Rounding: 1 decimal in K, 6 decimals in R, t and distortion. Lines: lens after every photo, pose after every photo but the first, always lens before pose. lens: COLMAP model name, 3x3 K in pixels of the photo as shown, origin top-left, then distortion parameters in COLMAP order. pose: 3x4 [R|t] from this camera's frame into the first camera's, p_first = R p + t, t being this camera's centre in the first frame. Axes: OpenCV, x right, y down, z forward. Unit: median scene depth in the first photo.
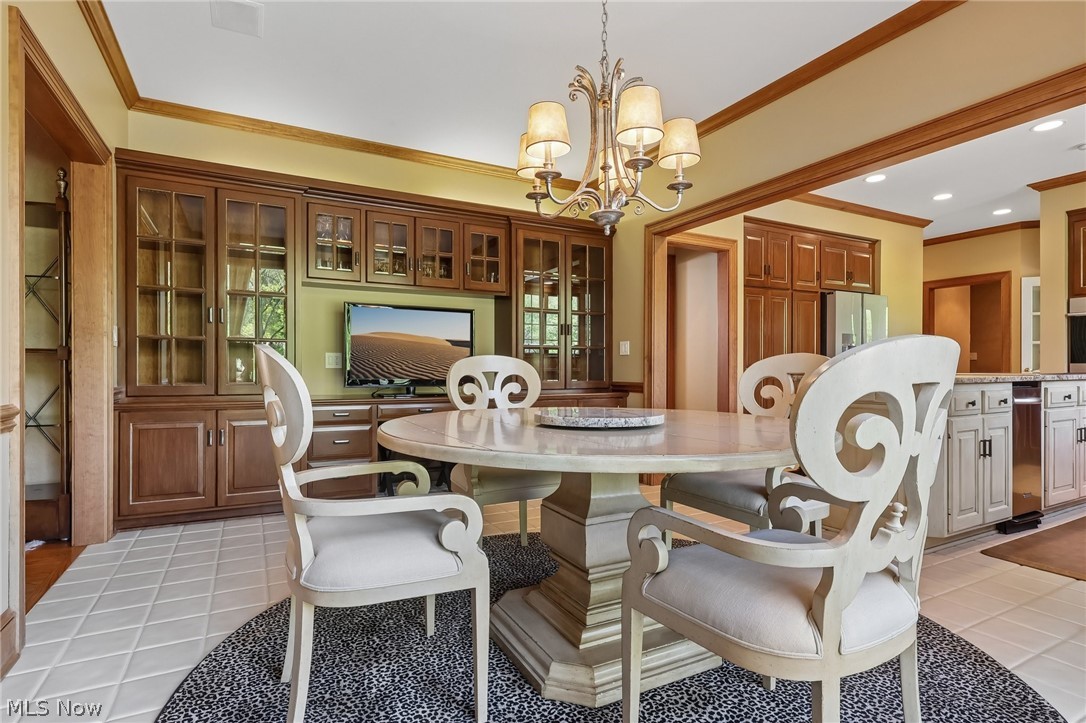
lens RADIAL K [[549.0, 0, 546.5], [0, 549.0, 367.5], [0, 0, 1]] dist [0.003001, -0.000131]
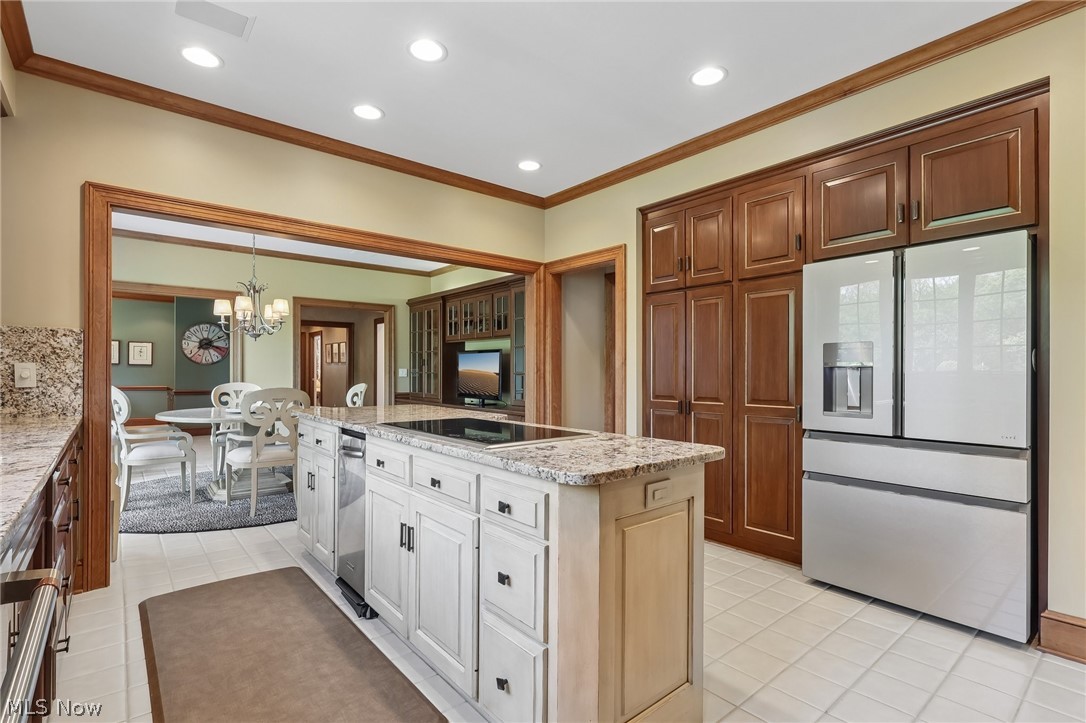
lens RADIAL K [[516.3, 0, 547.5], [0, 516.3, 369.2], [0, 0, 1]] dist [-0.000480, 0.000004]
pose [[0.199180, -0.005700, -0.979946, 0.951363], [-0.002465, 0.999977, -0.006317, -0.033604], [0.979960, 0.003674, 0.199161, 0.643822]]
